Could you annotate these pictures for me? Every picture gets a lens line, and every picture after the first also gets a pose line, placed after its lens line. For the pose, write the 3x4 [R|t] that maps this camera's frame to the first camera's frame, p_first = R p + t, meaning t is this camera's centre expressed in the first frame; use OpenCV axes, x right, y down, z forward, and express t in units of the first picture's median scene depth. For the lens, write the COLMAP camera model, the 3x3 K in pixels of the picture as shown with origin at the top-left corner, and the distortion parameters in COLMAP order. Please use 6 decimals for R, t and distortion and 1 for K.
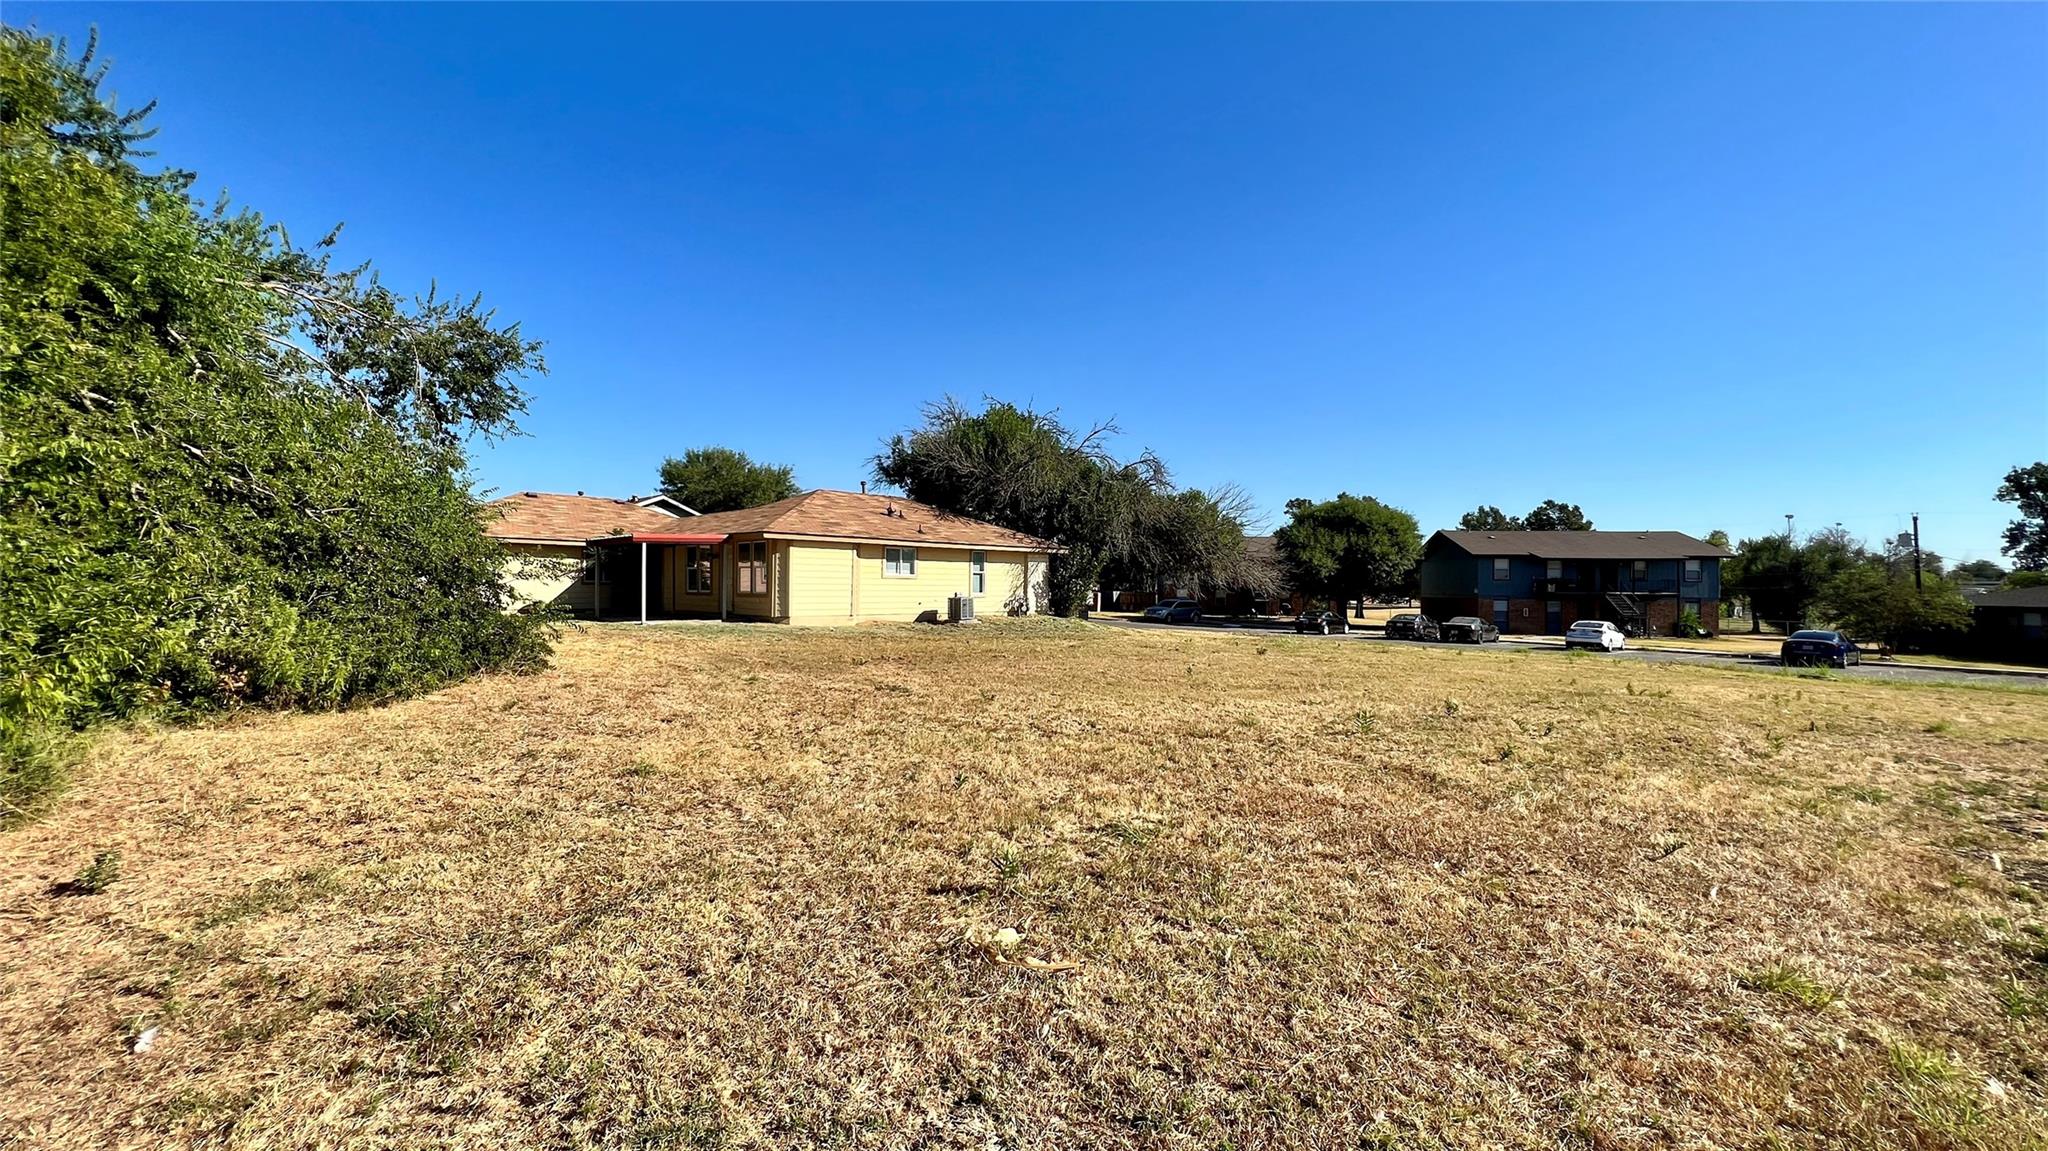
lens RADIAL K [[826.1, 0, 1020.8], [0, 826.1, 572.5], [0, 0, 1]] dist [-0.000724, -0.000136]
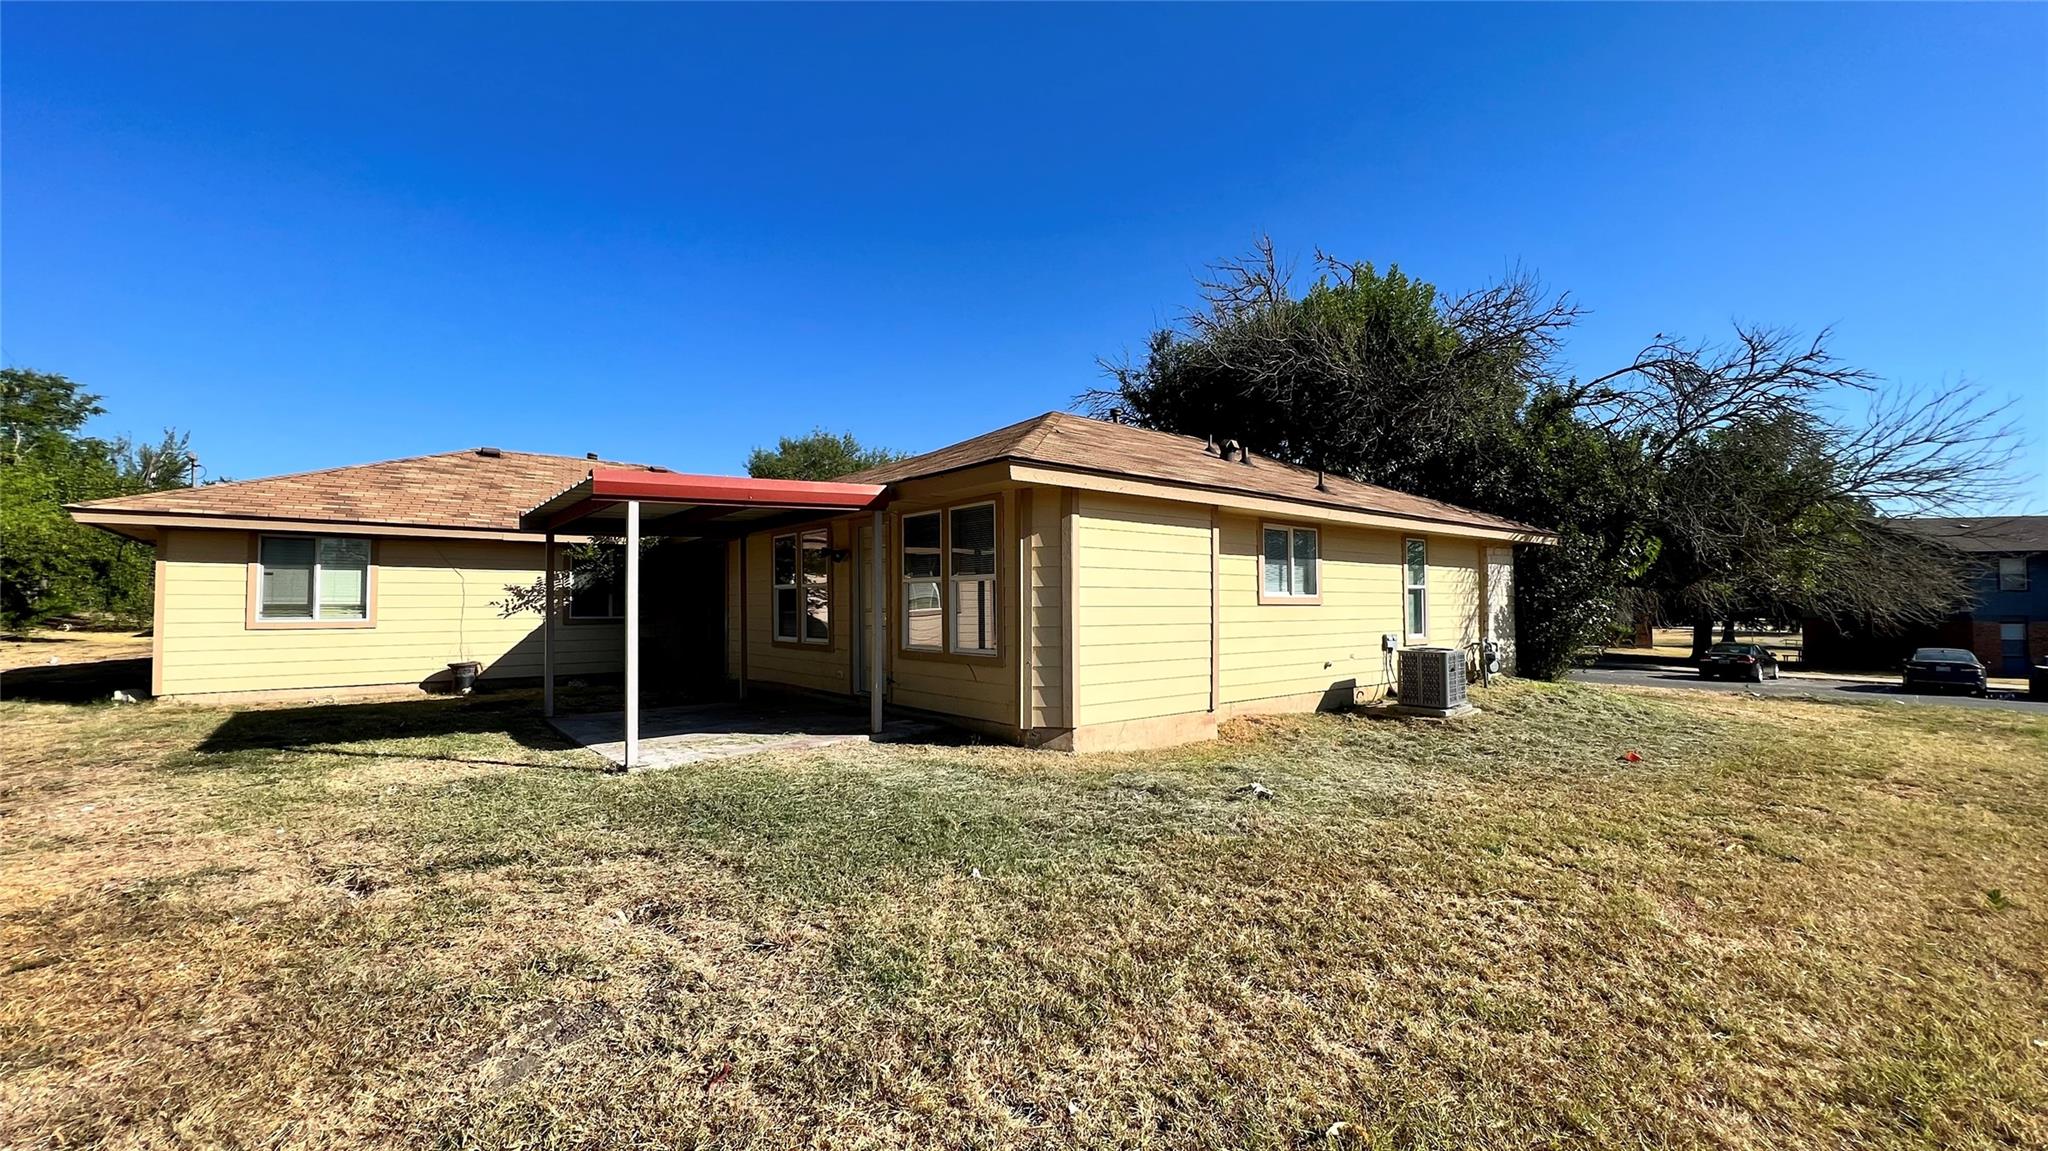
lens RADIAL K [[826.1, 0, 1020.8], [0, 826.1, 572.5], [0, 0, 1]] dist [-0.000724, -0.000136]
pose [[0.994432, -0.013834, -0.104470, -0.217406], [0.011591, 0.999690, -0.022047, -0.000807], [0.104742, 0.020714, 0.994284, 0.550384]]
